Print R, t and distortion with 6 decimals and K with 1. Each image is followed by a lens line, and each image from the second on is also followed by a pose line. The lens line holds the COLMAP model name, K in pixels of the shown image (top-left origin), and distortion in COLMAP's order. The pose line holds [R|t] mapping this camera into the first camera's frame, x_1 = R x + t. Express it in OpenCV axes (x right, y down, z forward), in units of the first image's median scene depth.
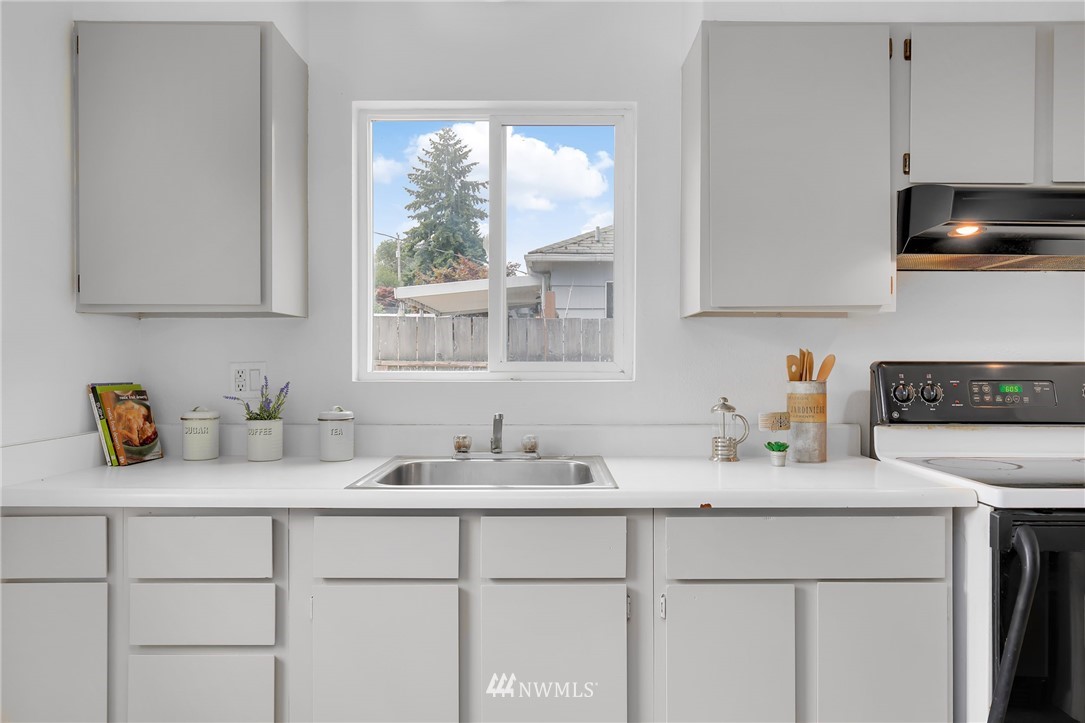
lens RADIAL K [[633.0, 0, 542.5], [0, 633.0, 361.5], [0, 0, 1]] dist [-0.001083, -0.000241]
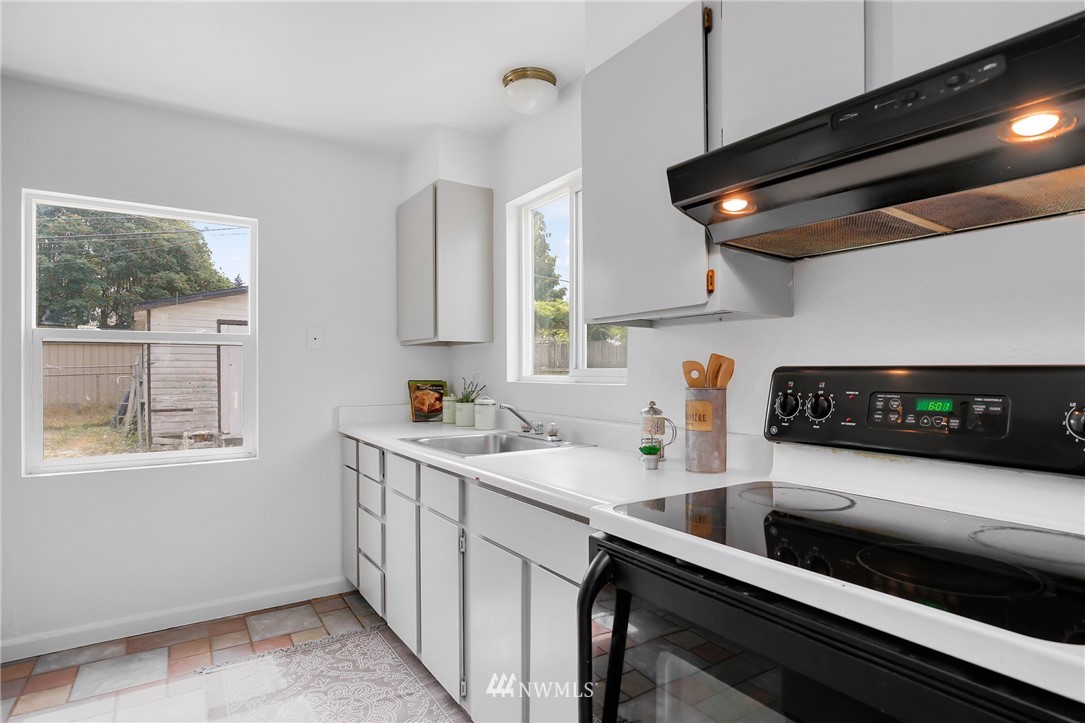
lens RADIAL K [[566.9, 0, 554.8], [0, 566.9, 370.7], [0, 0, 1]] dist [-0.000862, -0.000159]
pose [[0.576497, -0.000754, -0.817099, 1.001411], [0.004885, 0.999985, 0.002524, 0.002295], [0.817085, -0.005447, 0.576492, 0.324613]]
